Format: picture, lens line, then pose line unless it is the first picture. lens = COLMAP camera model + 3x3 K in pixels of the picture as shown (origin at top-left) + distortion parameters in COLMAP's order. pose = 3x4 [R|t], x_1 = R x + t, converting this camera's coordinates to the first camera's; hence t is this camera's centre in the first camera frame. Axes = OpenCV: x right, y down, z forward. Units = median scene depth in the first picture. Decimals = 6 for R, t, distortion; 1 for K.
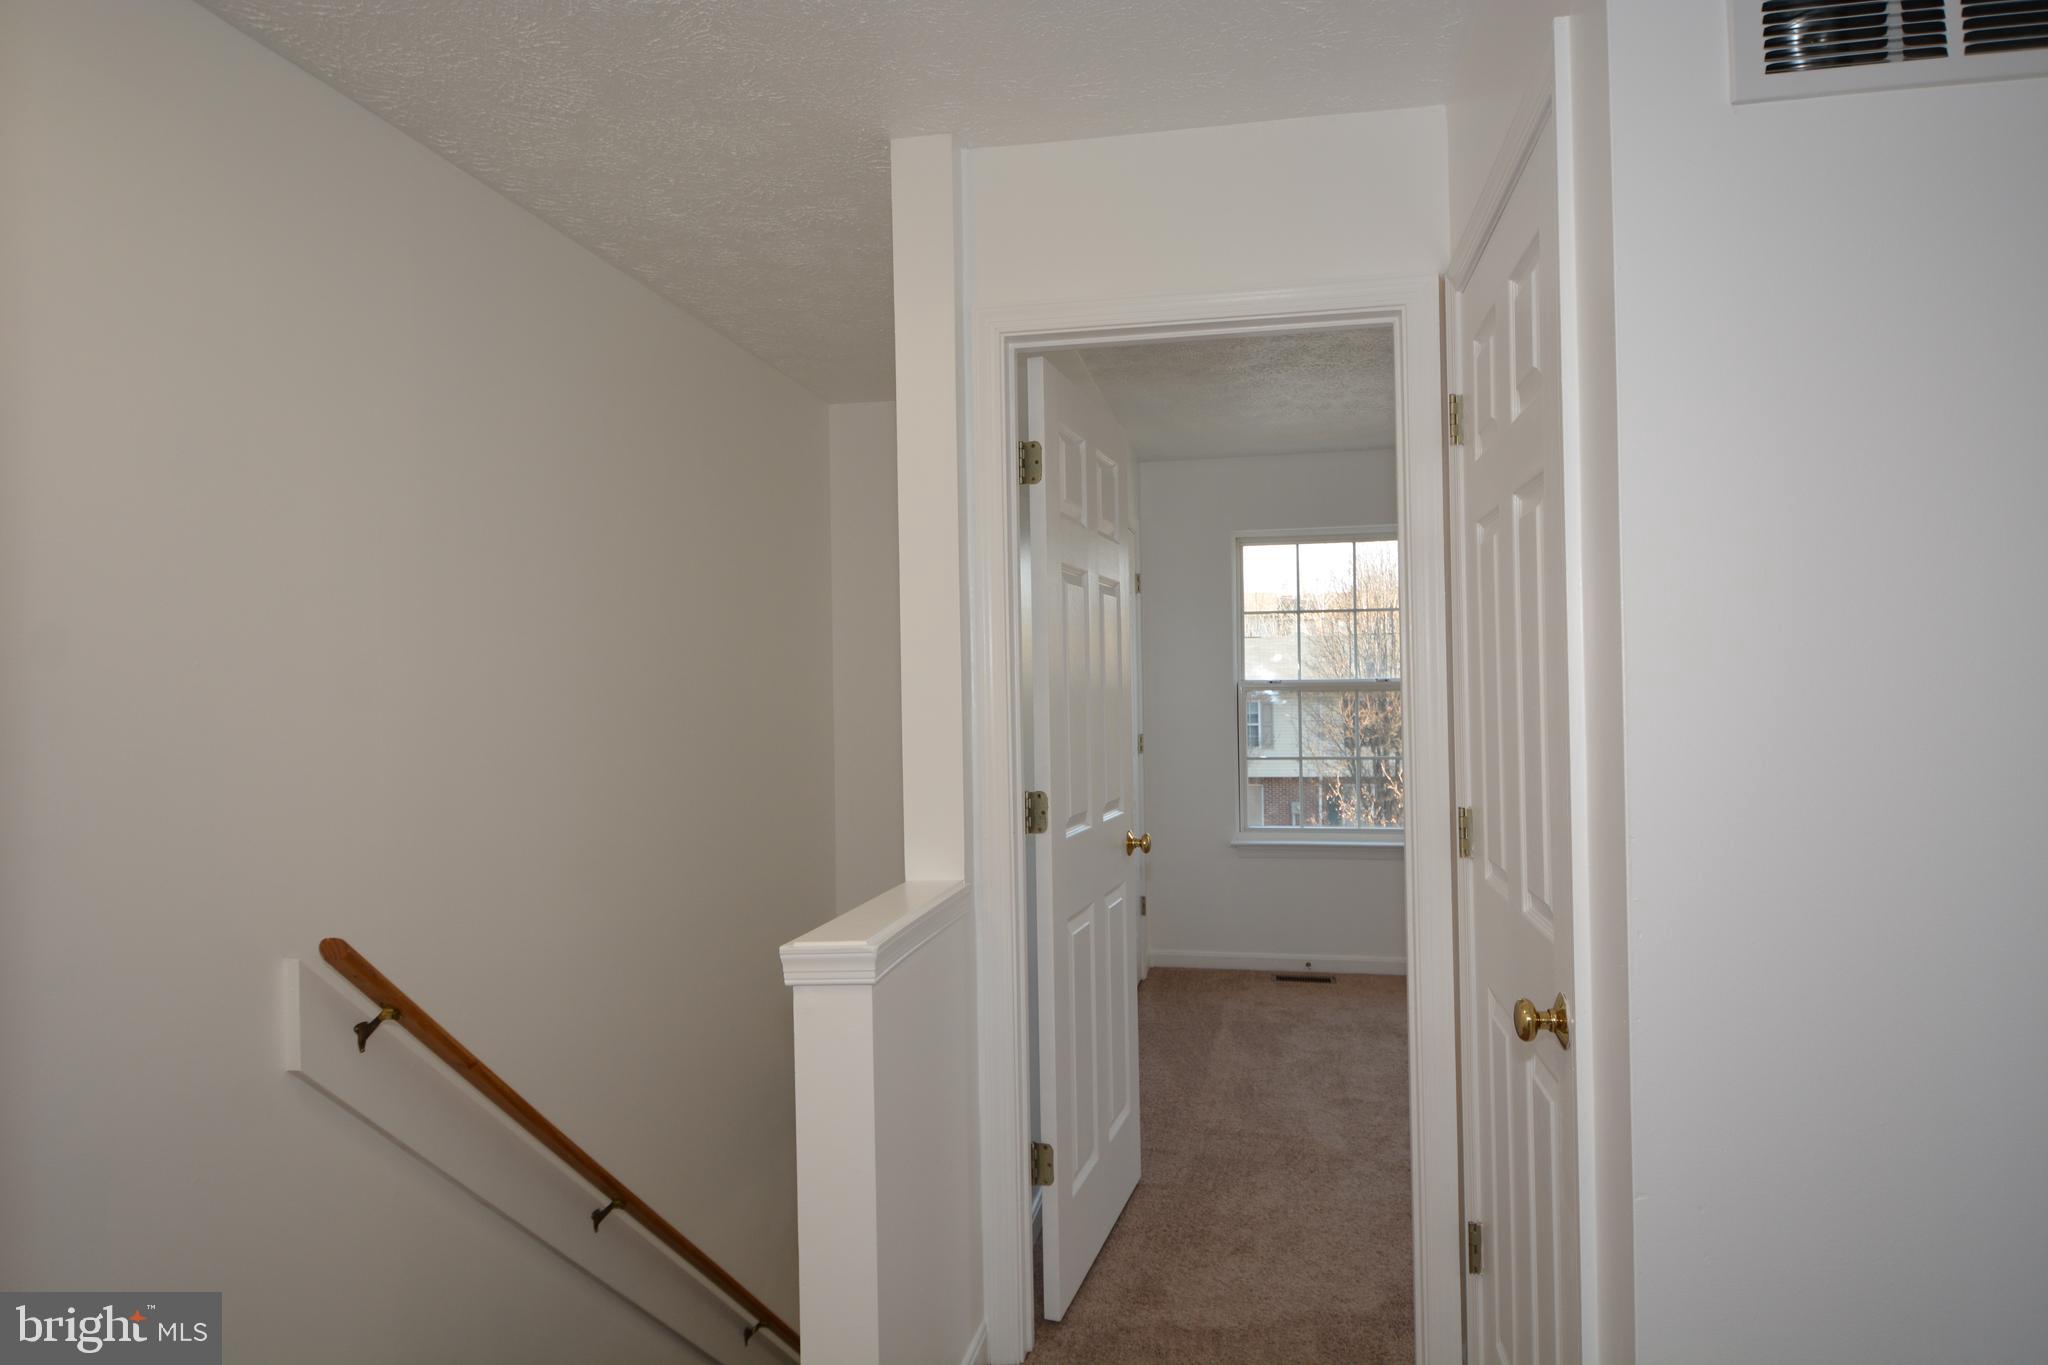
lens RADIAL K [[1182.9, 0, 1022.6], [0, 1182.9, 683.9], [0, 0, 1]] dist [-0.000532, -0.006228]
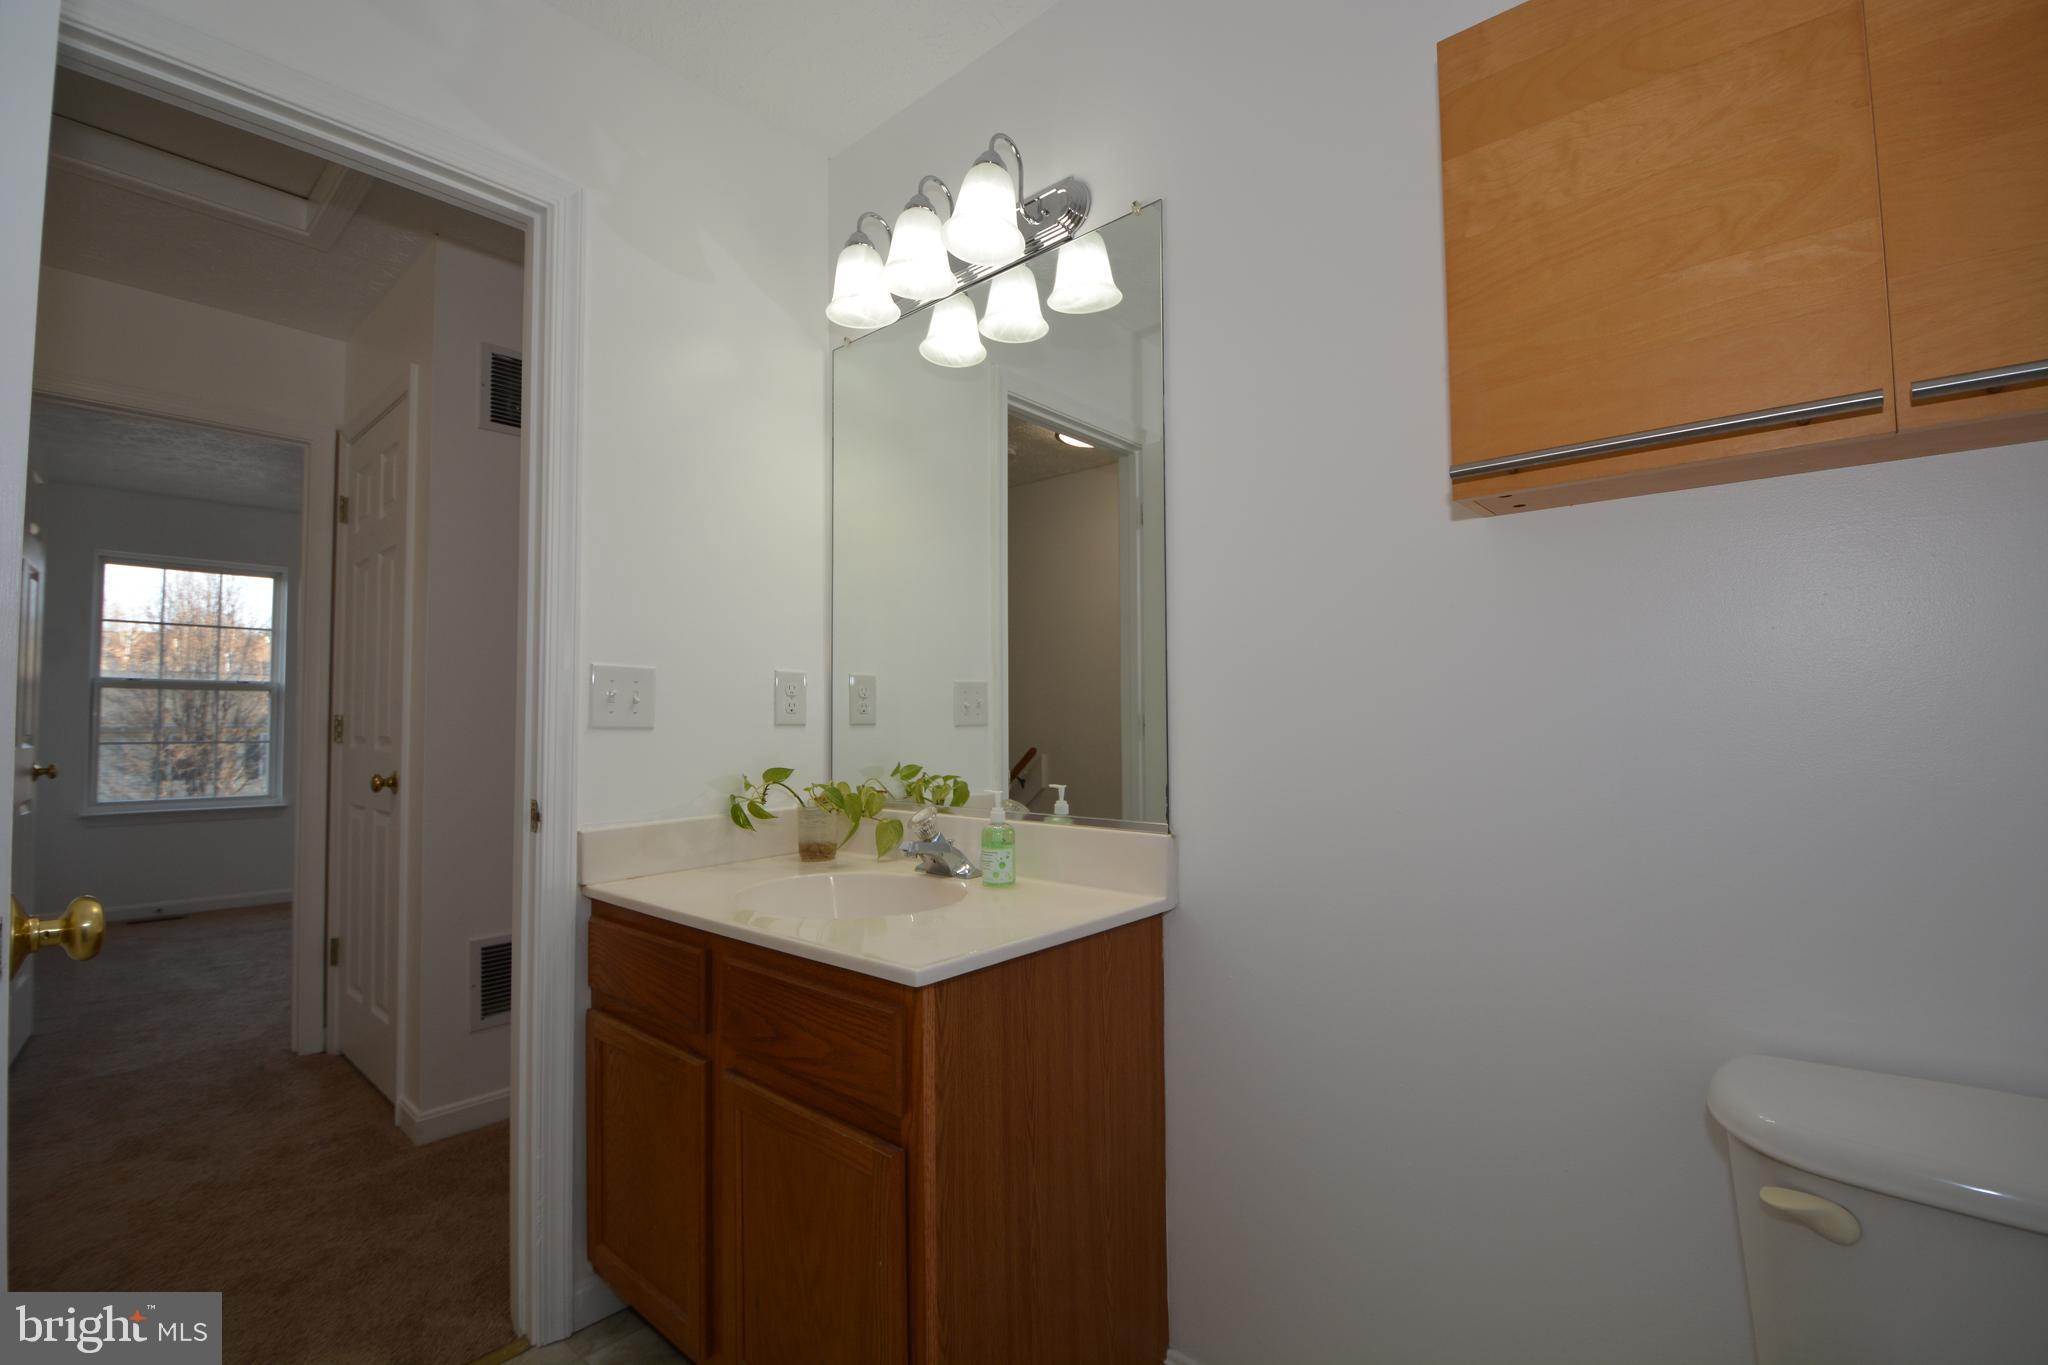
lens RADIAL K [[929.6, 0, 984.2], [0, 929.6, 687.3], [0, 0, 1]] dist [-0.000448, -0.003147]
pose [[0.538698, 0.050271, 0.840998, -0.113969], [-0.011165, 0.998557, -0.052538, 0.045709], [-0.842425, 0.018912, 0.538482, -0.236829]]
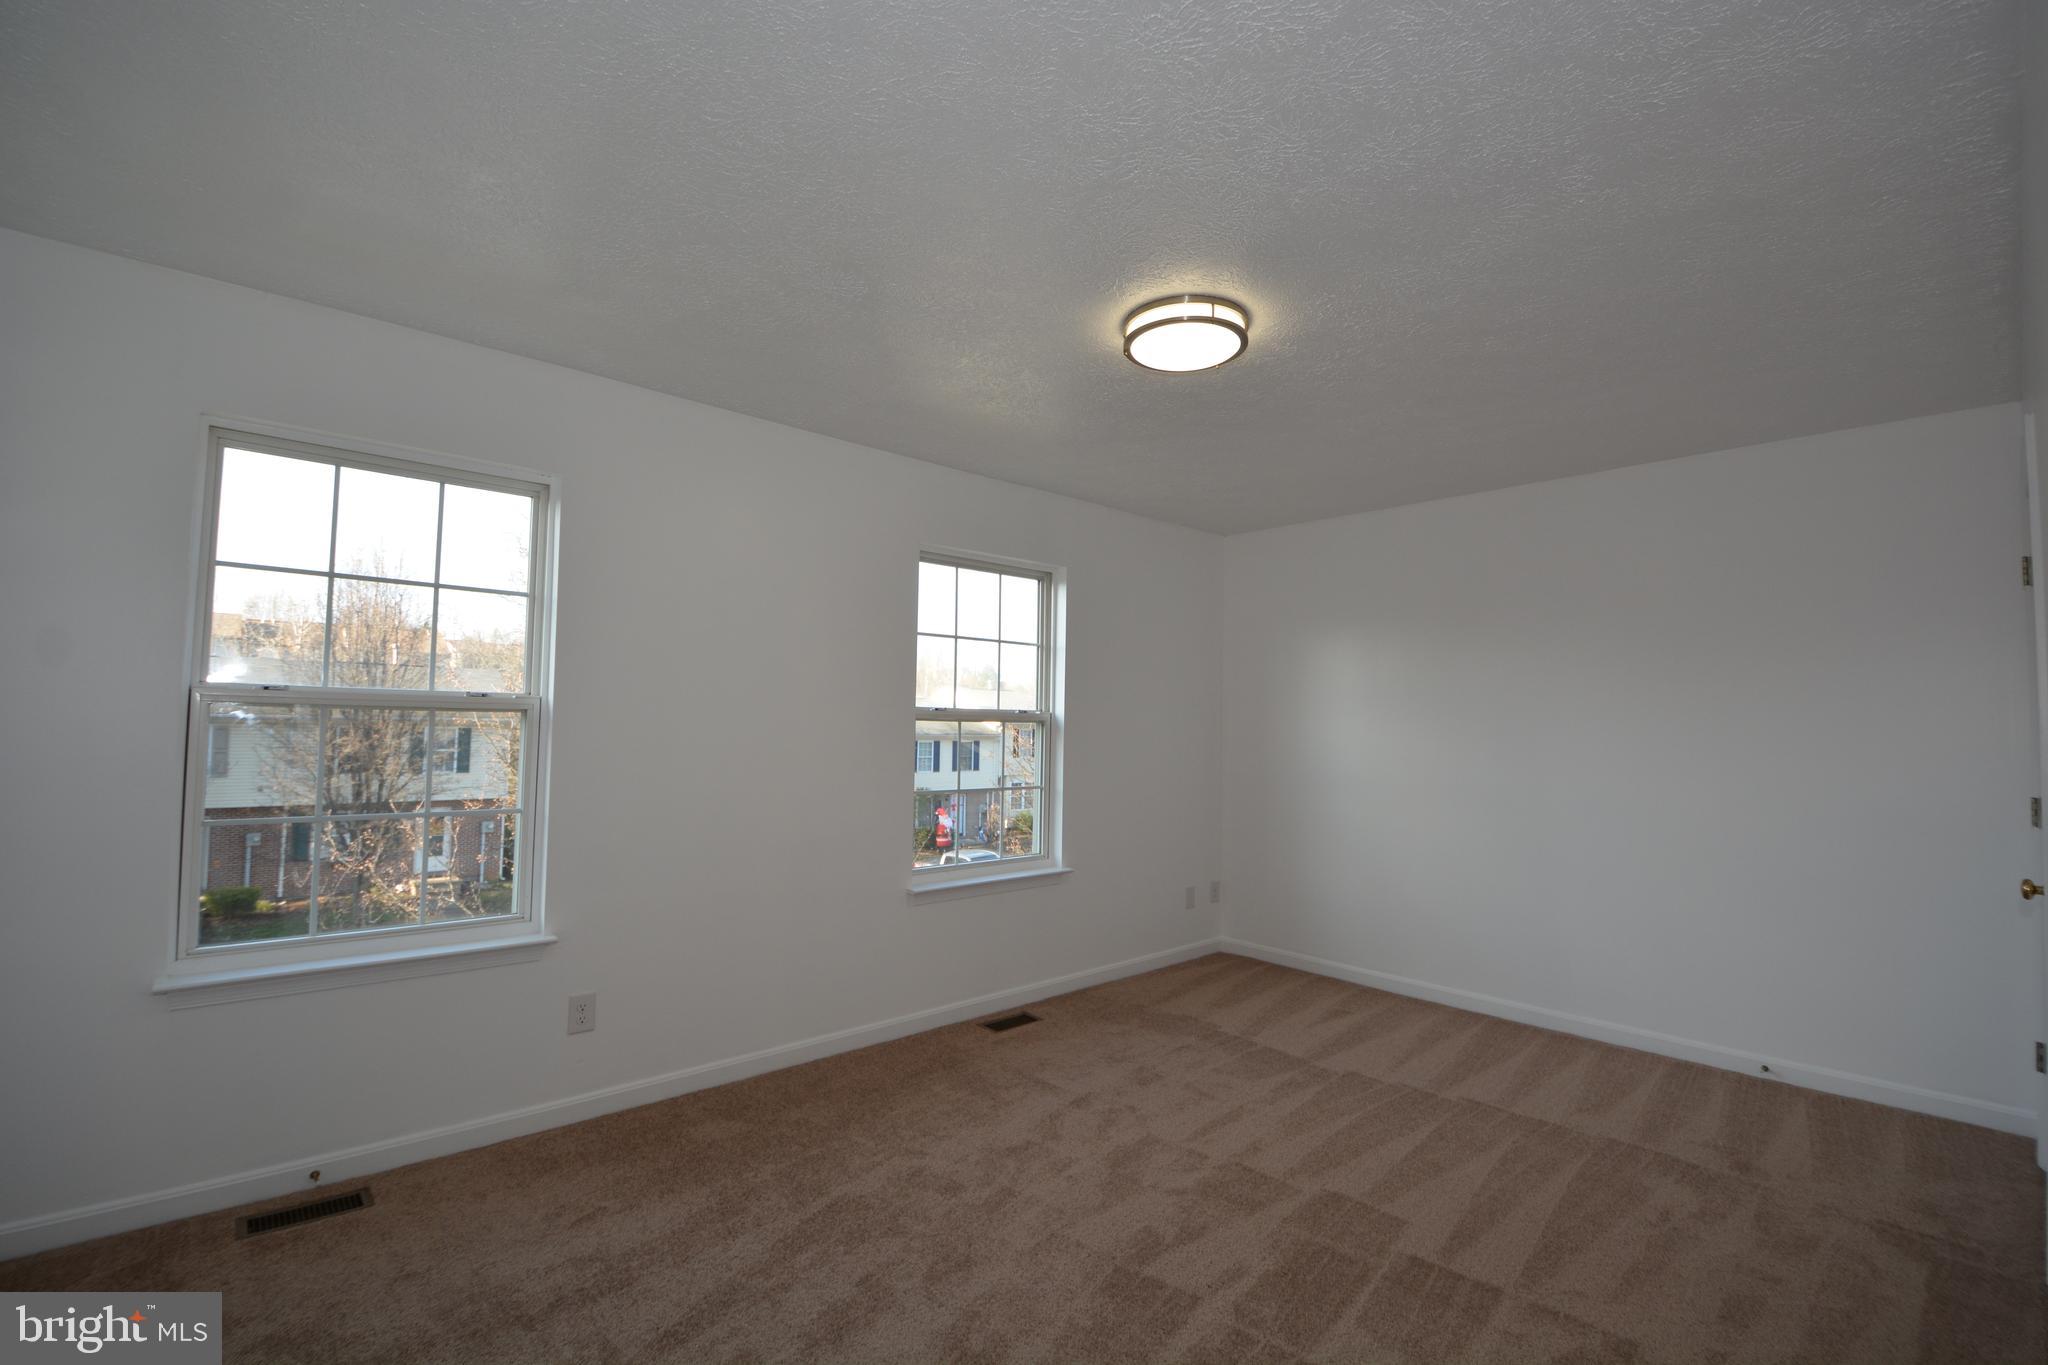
lens RADIAL K [[929.6, 0, 1020.3], [0, 929.6, 690.1], [0, 0, 1]] dist [-0.000448, -0.003147]
pose [[0.608438, 0.060775, 0.791271, 0.074037], [-0.034647, 0.998147, -0.050024, 0.009467], [-0.792845, 0.003021, 0.609416, 0.427682]]
